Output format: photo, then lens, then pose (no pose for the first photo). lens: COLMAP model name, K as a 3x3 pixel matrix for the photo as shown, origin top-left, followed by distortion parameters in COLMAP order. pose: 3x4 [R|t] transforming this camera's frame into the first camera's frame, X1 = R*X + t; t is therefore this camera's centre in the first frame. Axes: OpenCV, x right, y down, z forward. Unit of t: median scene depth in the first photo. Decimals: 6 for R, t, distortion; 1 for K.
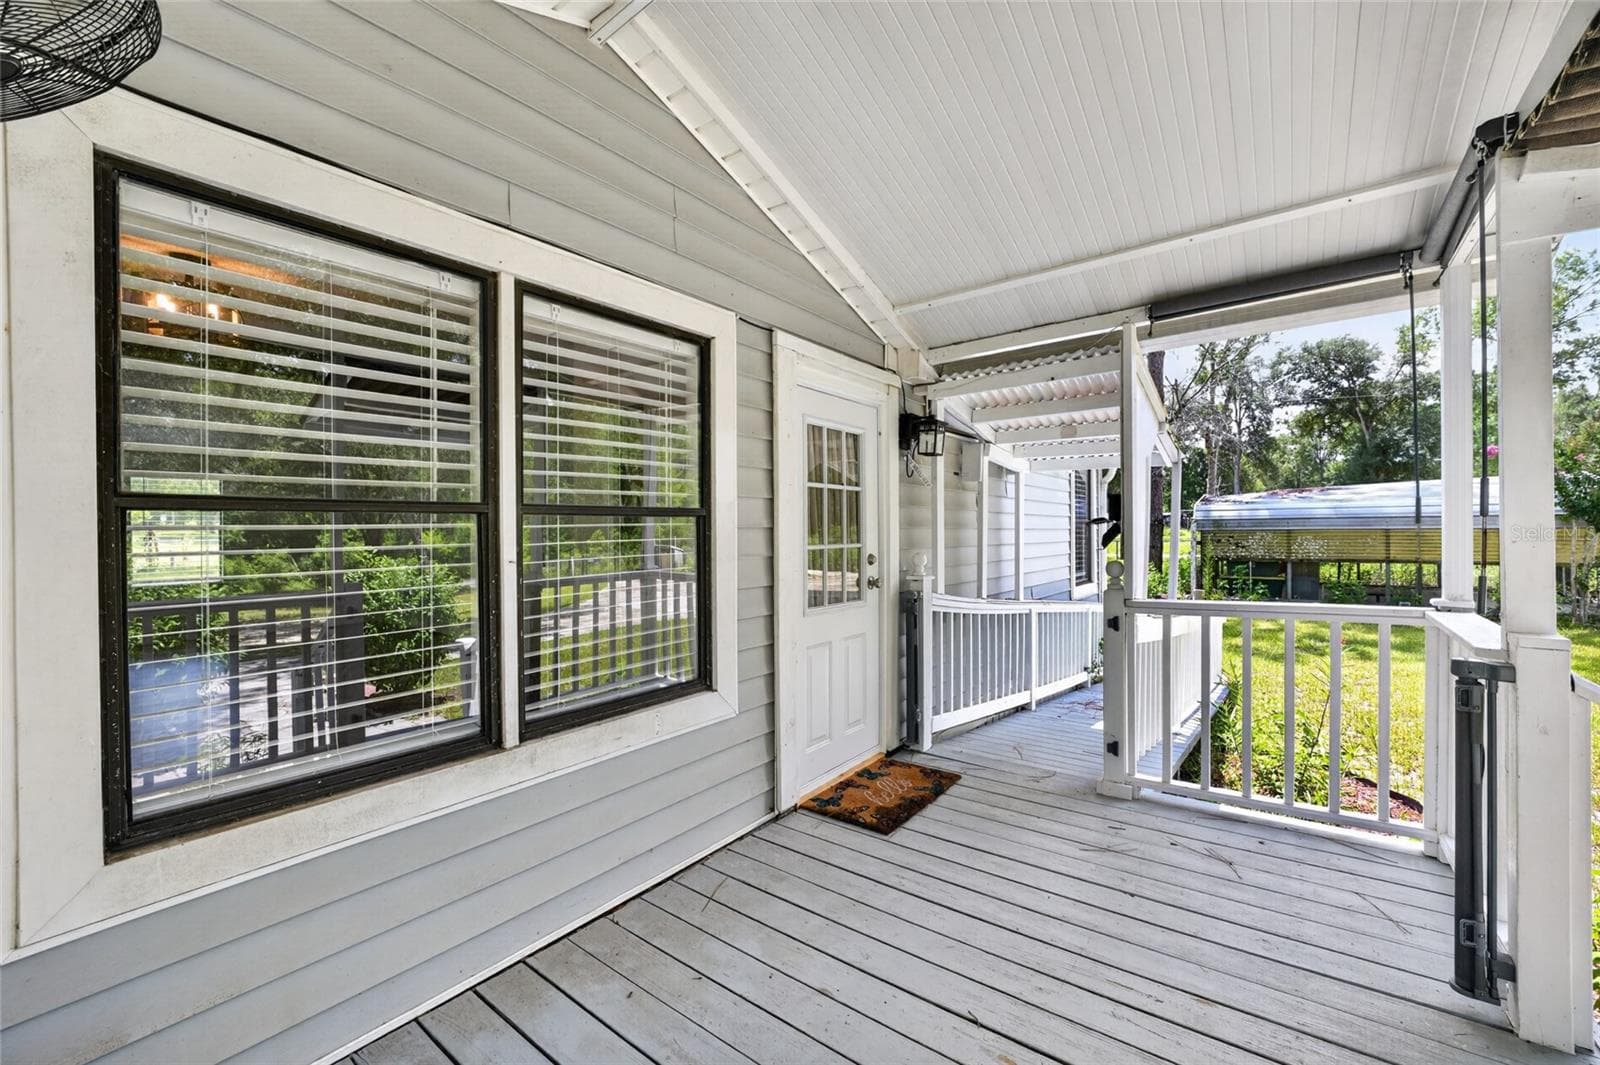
lens RADIAL K [[648.2, 0, 808.5], [0, 648.2, 538.5], [0, 0, 1]] dist [-0.002300, -0.000179]
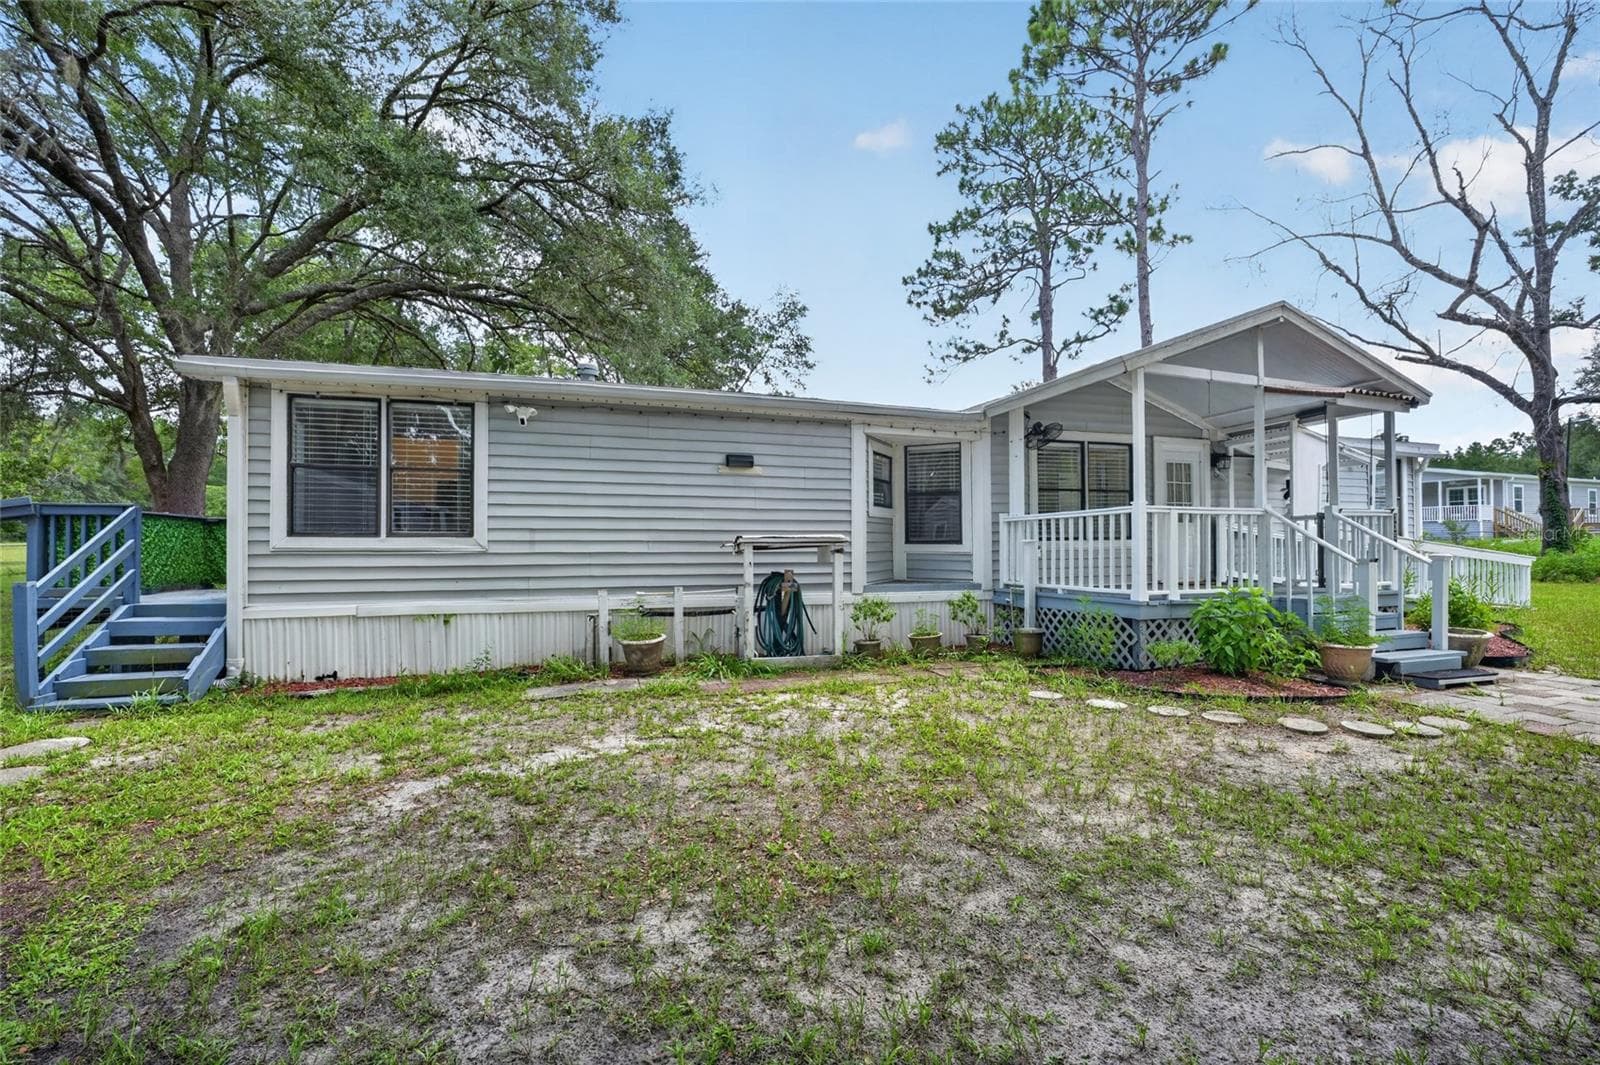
lens RADIAL K [[648.2, 0, 808.5], [0, 648.2, 538.5], [0, 0, 1]] dist [-0.002300, -0.000179]
pose [[0.823858, -0.003016, -0.566789, 0.361492], [-0.008214, 0.999817, -0.017258, 0.268213], [0.566737, 0.018874, 0.823682, -2.650637]]
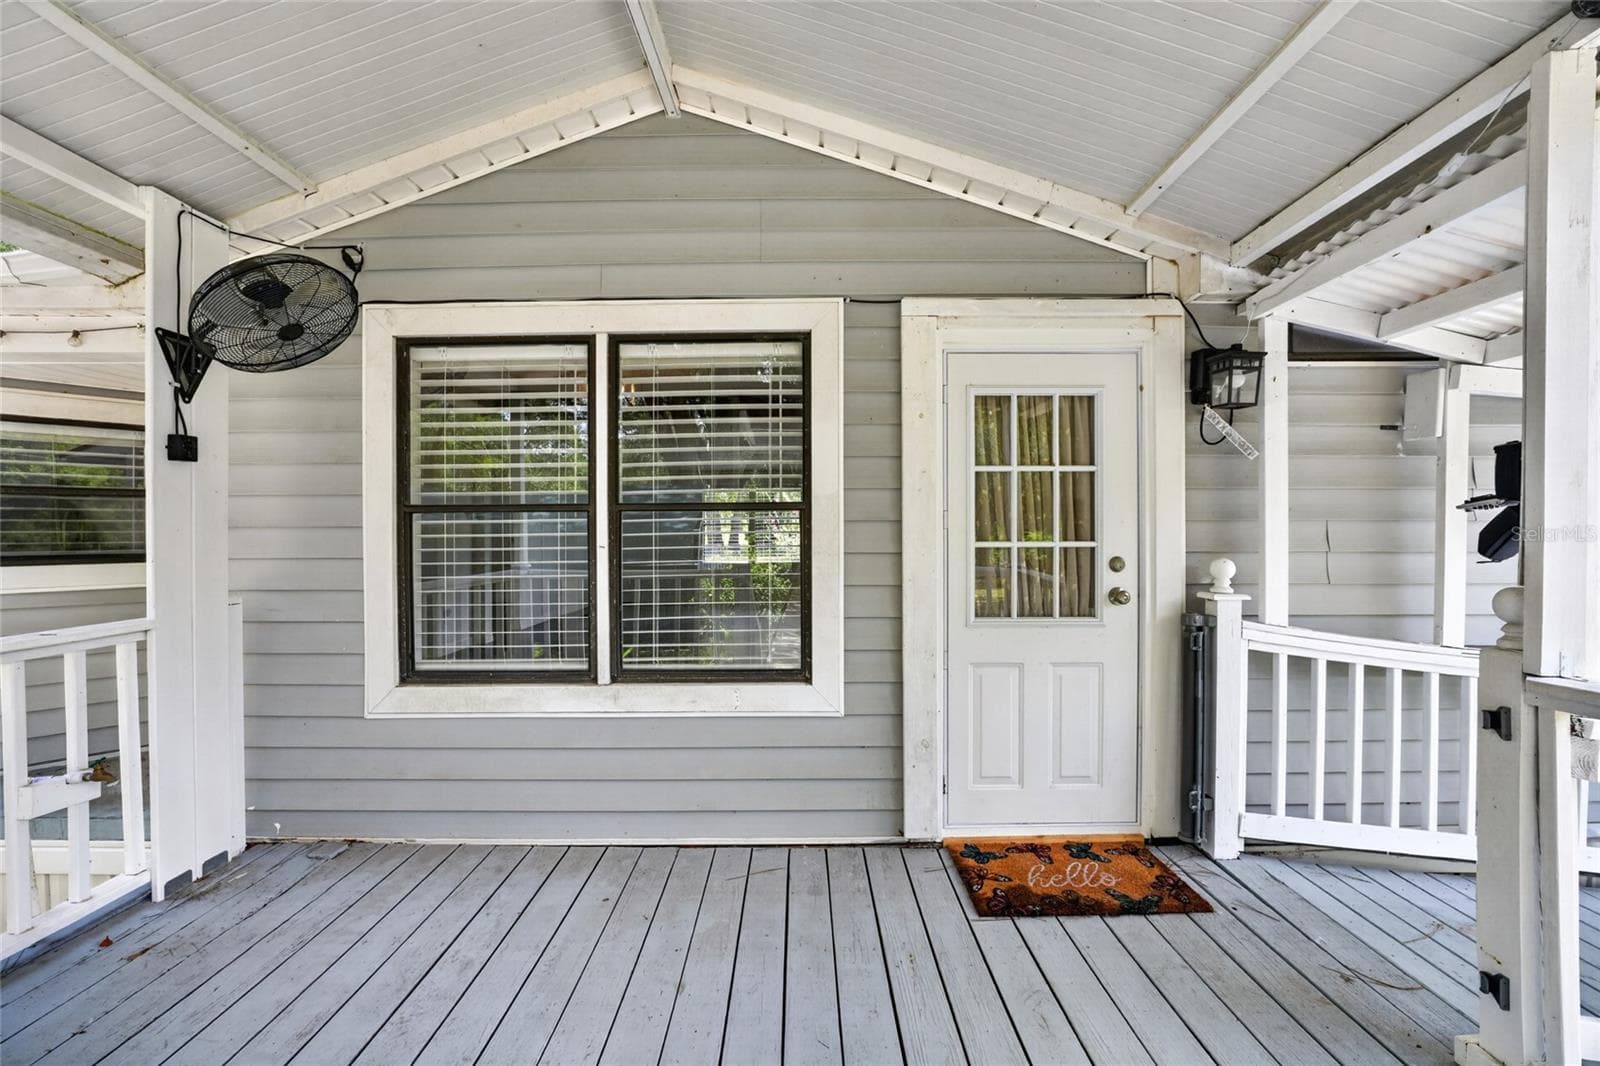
lens RADIAL K [[647.2, 0, 802.9], [0, 647.2, 539.4], [0, 0, 1]] dist [-0.011161, -0.000385]
pose [[0.602570, 0.015047, -0.797924, 0.557460], [-0.010781, 0.999884, 0.010713, 0.001023], [0.797993, 0.002147, 0.602663, 0.339030]]
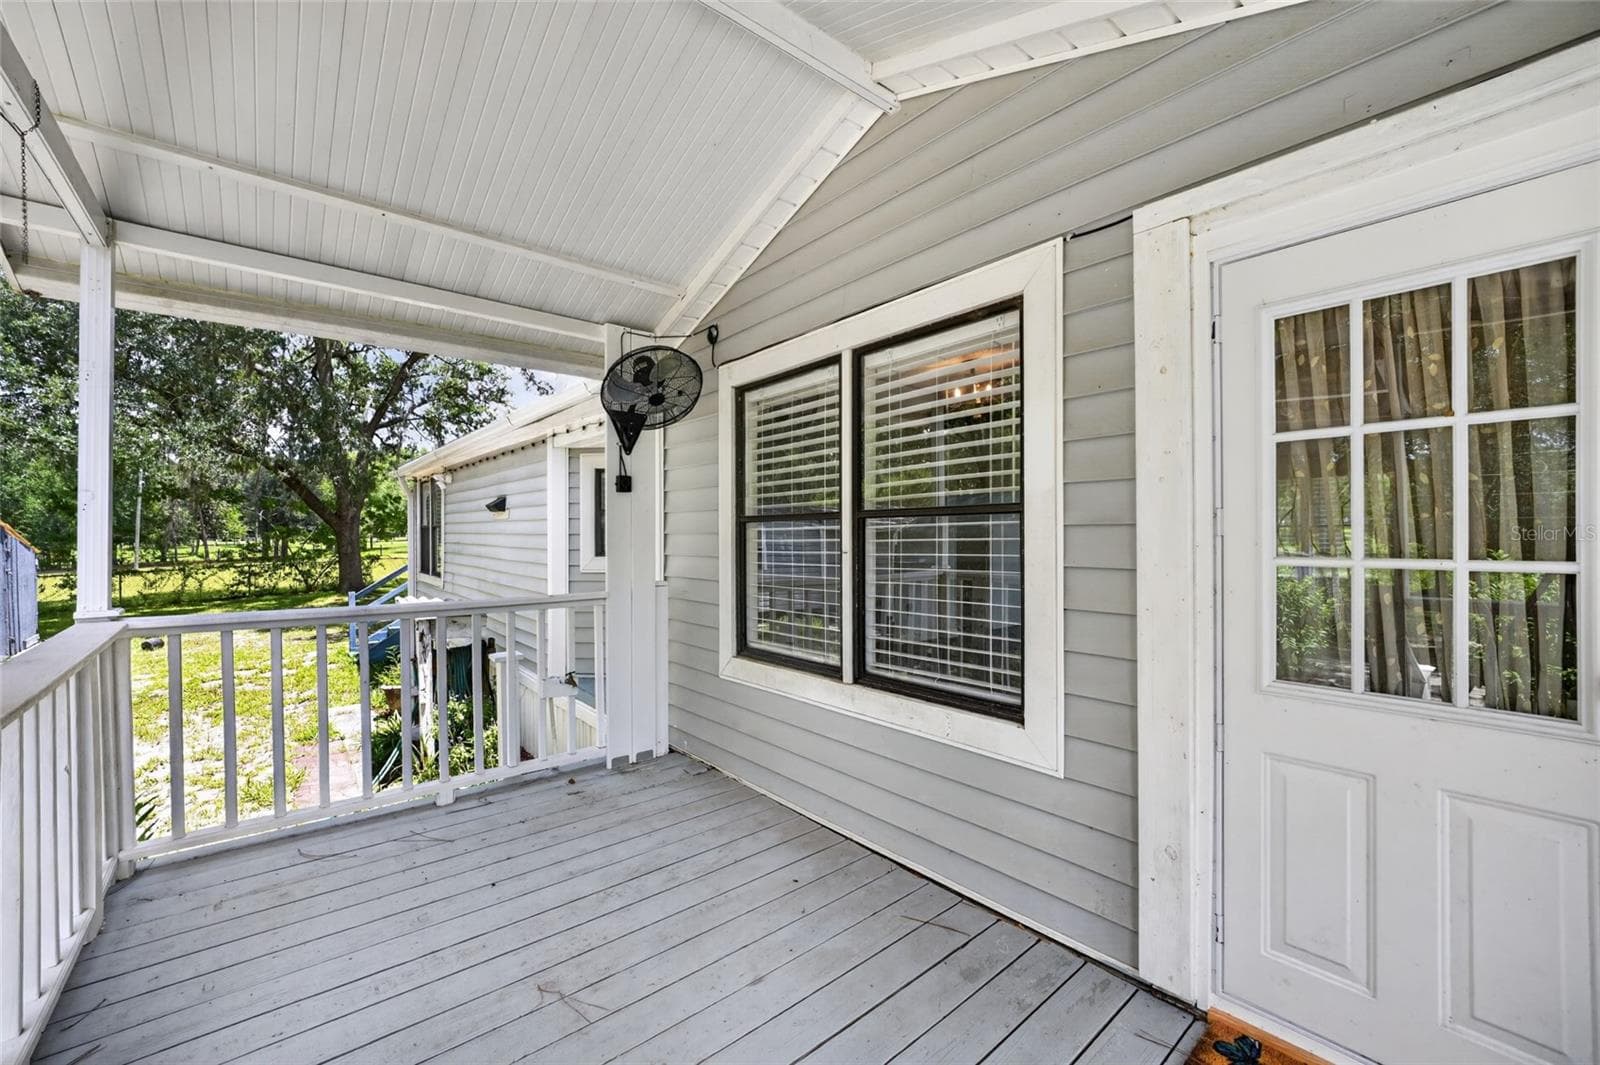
lens RADIAL K [[648.2, 0, 808.5], [0, 648.2, 538.5], [0, 0, 1]] dist [-0.002300, -0.000179]
pose [[-0.213795, 0.010916, -0.976818, 0.610452], [-0.008398, 0.999880, 0.013012, -0.007685], [0.976842, 0.010985, -0.213678, 0.790394]]
